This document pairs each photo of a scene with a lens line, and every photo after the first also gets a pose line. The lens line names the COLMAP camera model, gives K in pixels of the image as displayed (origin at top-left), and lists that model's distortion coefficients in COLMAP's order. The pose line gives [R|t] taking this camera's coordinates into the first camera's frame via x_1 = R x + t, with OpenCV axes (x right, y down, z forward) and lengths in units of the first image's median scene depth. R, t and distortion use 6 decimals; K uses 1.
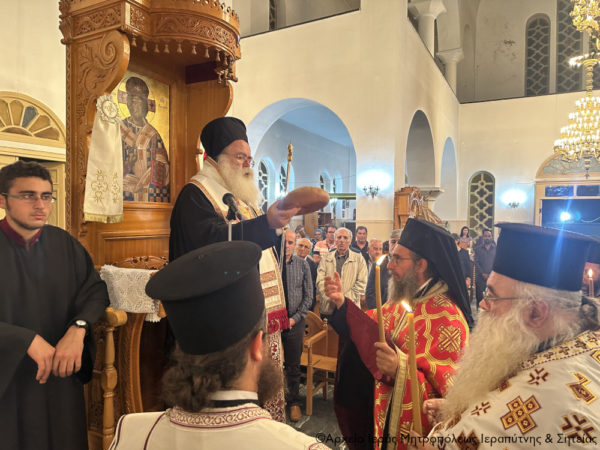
lens RADIAL K [[421.0, 0, 302.2], [0, 421.0, 223.0], [0, 0, 1]] dist [0.058347, -0.060526]
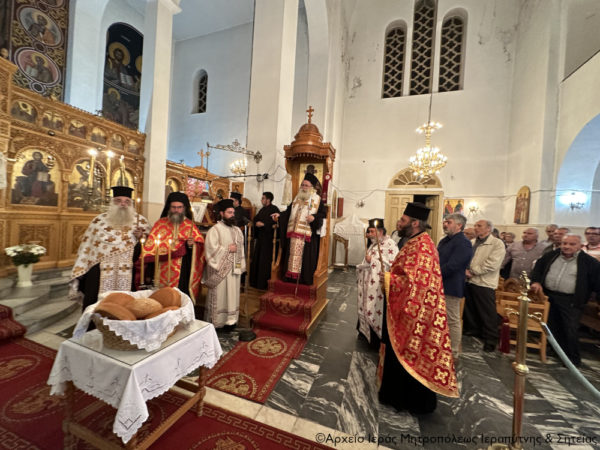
lens RADIAL K [[238.5, 0, 300.0], [0, 238.5, 225.5], [0, 0, 1]] dist [-0.002473, -0.000188]
pose [[0.152948, 0.013668, -0.988140, 0.467883], [-0.070115, 0.997535, 0.002945, 0.044773], [0.985744, 0.068833, 0.153529, 0.207904]]
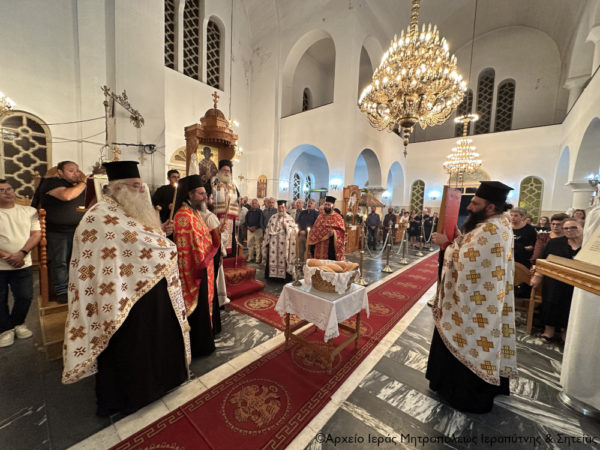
lens RADIAL K [[238.5, 0, 300.0], [0, 238.5, 225.2], [0, 0, 1]] dist [-0.002473, -0.000188]
pose [[0.976487, 0.046693, -0.210457, 0.251547], [-0.033702, 0.997323, 0.064900, 0.046133], [0.212924, -0.056281, 0.975446, -0.245713]]
